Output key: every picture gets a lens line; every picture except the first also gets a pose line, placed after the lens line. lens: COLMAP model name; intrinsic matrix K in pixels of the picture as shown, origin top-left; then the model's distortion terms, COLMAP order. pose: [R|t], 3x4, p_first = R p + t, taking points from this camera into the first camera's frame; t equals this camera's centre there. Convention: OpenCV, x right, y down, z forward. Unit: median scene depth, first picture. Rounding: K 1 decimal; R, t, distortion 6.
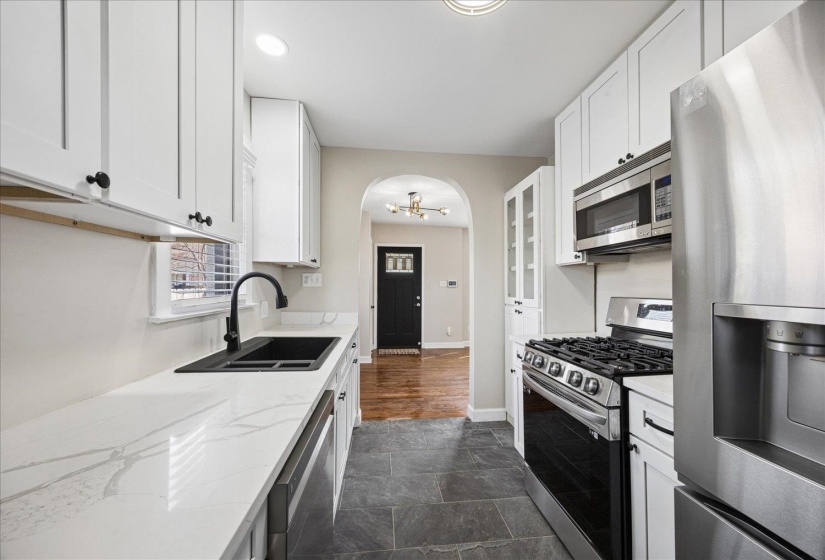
lens RADIAL K [[317.5, 0, 414.6], [0, 317.5, 284.2], [0, 0, 1]] dist [0.001304, 0.000383]
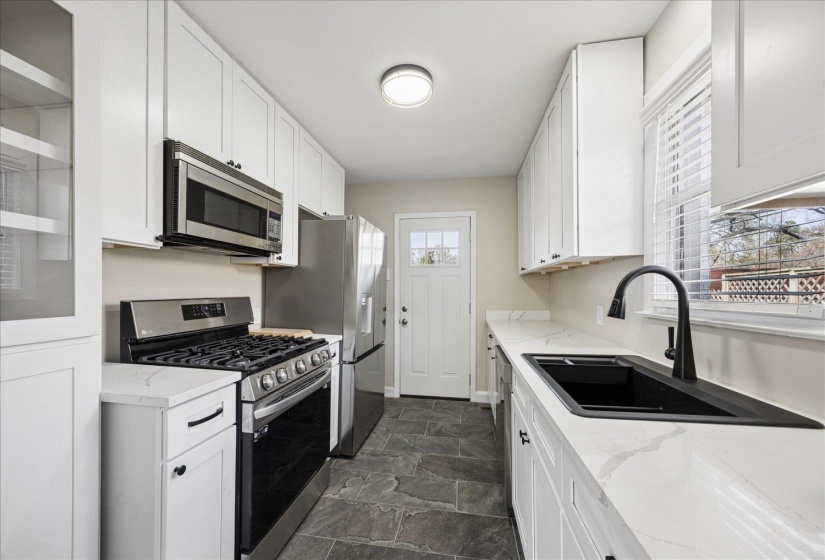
lens RADIAL K [[317.5, 0, 414.6], [0, 317.5, 284.2], [0, 0, 1]] dist [0.001304, 0.000383]
pose [[-0.965874, 0.000202, 0.259011, -0.182483], [-0.007964, 0.999504, -0.030481, 0.025789], [-0.258889, -0.031504, -0.965393, 1.877334]]
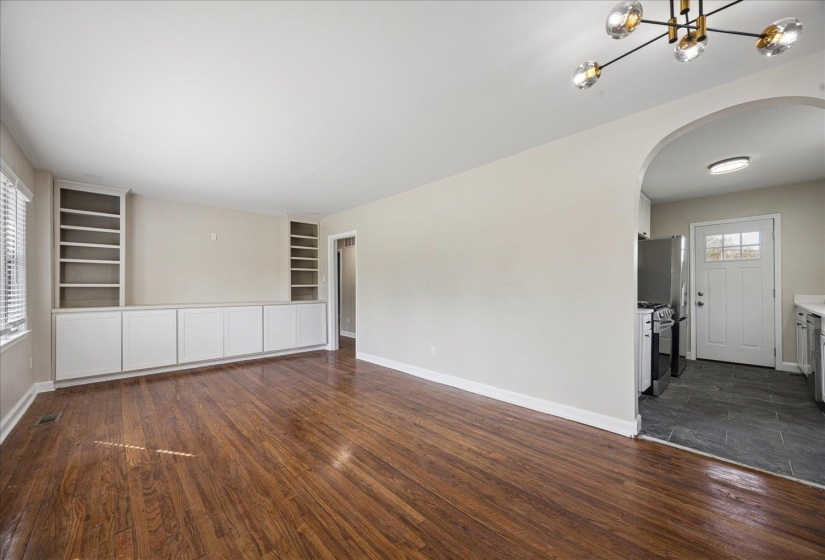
lens RADIAL K [[317.5, 0, 414.6], [0, 317.5, 284.2], [0, 0, 1]] dist [0.001304, 0.000383]
pose [[-0.618242, 0.007697, 0.785950, -0.218827], [-0.004468, 0.999901, -0.013307, 0.094769], [-0.785975, -0.011738, -0.618146, 3.677960]]
